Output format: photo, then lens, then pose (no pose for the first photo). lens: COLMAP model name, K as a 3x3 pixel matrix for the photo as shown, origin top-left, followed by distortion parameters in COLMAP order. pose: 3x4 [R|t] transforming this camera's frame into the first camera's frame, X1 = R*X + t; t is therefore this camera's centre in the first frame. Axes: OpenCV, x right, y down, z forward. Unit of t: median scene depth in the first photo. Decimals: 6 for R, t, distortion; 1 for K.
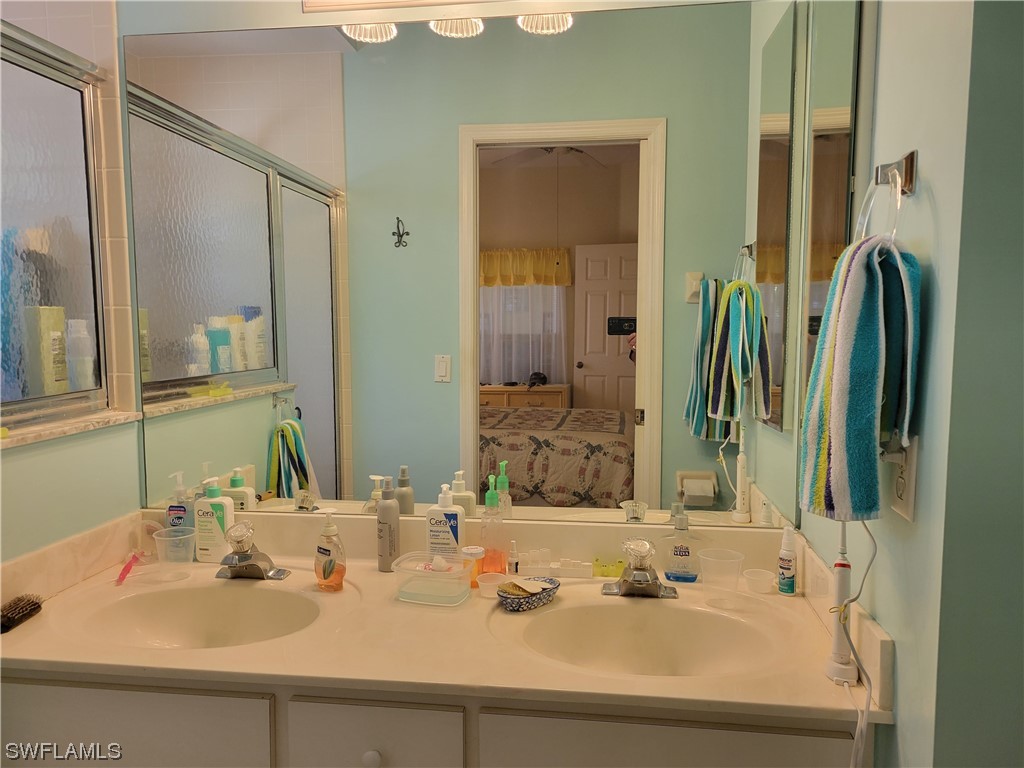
lens RADIAL K [[767.8, 0, 511.3], [0, 767.8, 388.1], [0, 0, 1]] dist [0.037233, -0.018450]
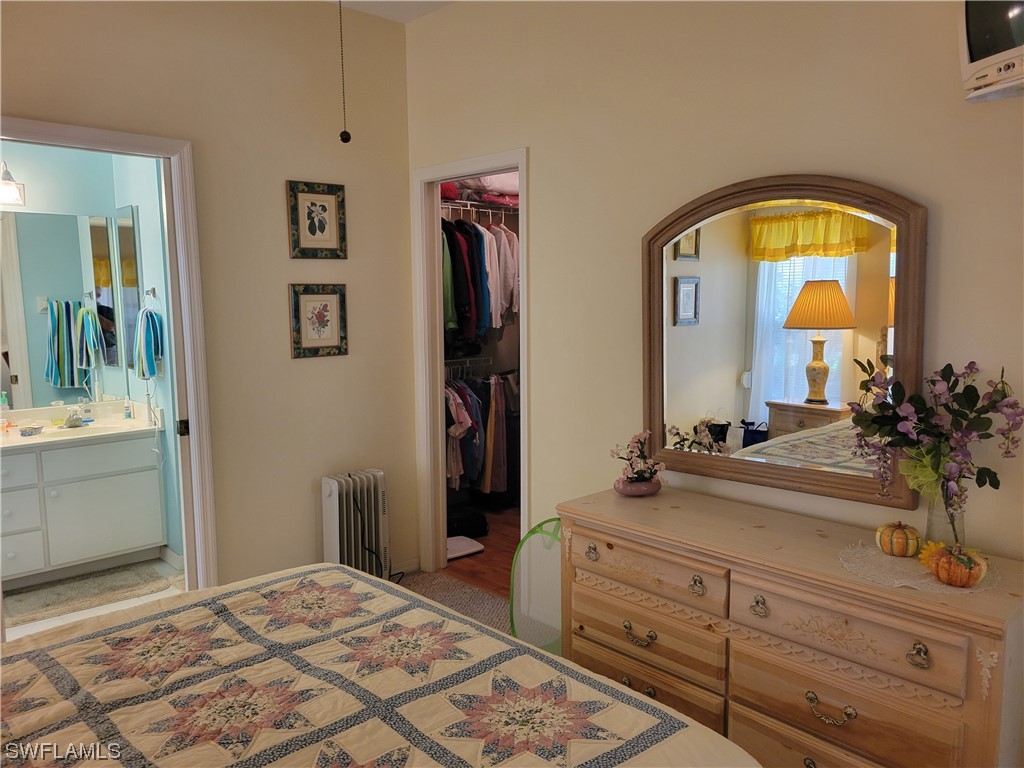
lens RADIAL K [[767.8, 0, 514.7], [0, 767.8, 385.4], [0, 0, 1]] dist [0.037233, -0.018450]
pose [[0.626529, -0.096809, 0.773363, -1.134248], [0.082668, 0.994913, 0.057571, 0.100897], [-0.775002, 0.027862, 0.631345, -2.302514]]
